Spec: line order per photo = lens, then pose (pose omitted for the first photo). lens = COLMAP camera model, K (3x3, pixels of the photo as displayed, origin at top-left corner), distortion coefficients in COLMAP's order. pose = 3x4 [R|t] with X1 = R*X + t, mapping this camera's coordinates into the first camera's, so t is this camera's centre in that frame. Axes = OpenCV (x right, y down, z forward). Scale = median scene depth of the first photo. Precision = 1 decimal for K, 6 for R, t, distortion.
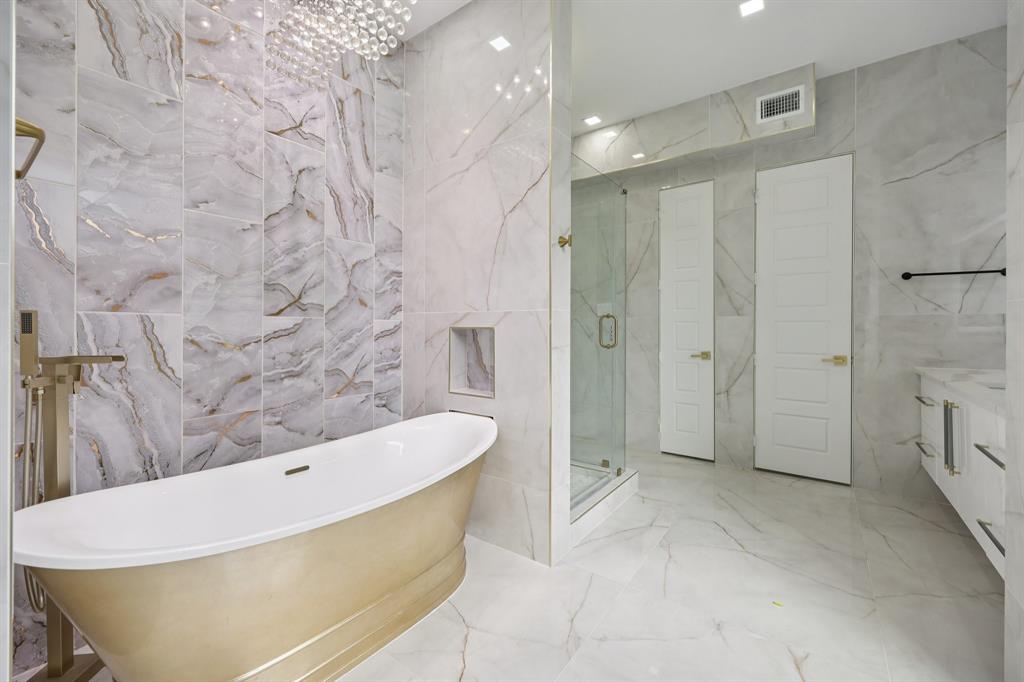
lens RADIAL K [[418.9, 0, 516.4], [0, 418.9, 327.8], [0, 0, 1]] dist [0.002728, 0.000281]
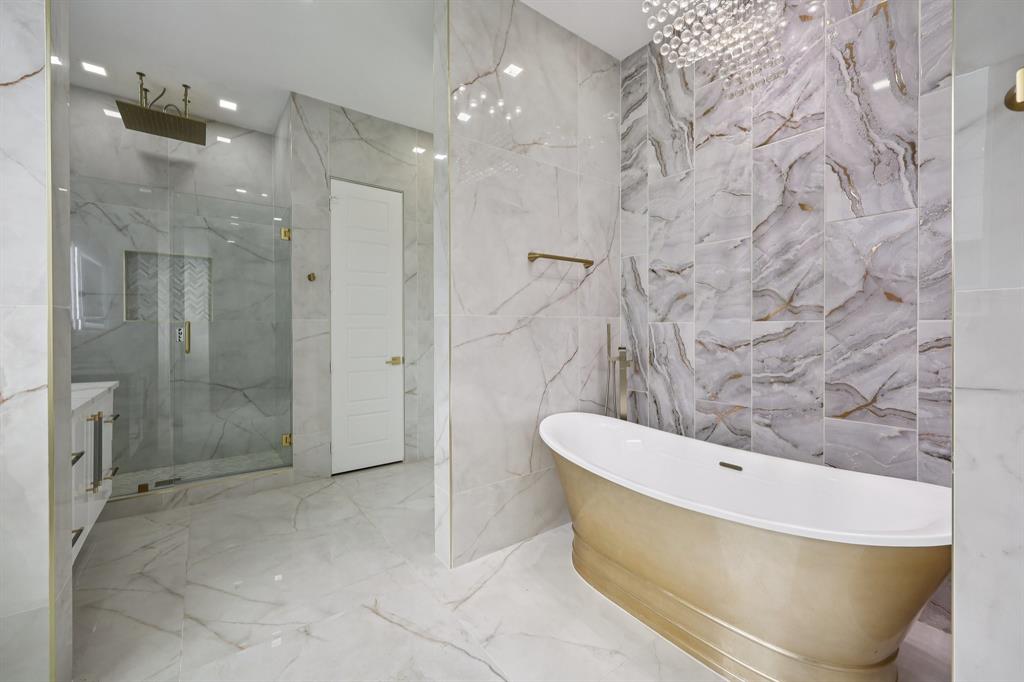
lens RADIAL K [[418.9, 0, 516.4], [0, 418.9, 327.8], [0, 0, 1]] dist [0.002728, 0.000281]
pose [[-0.287045, -0.002787, -0.957913, 0.591482], [0.002231, 0.999991, -0.003578, -0.008576], [0.957915, -0.003164, -0.287036, 0.712615]]
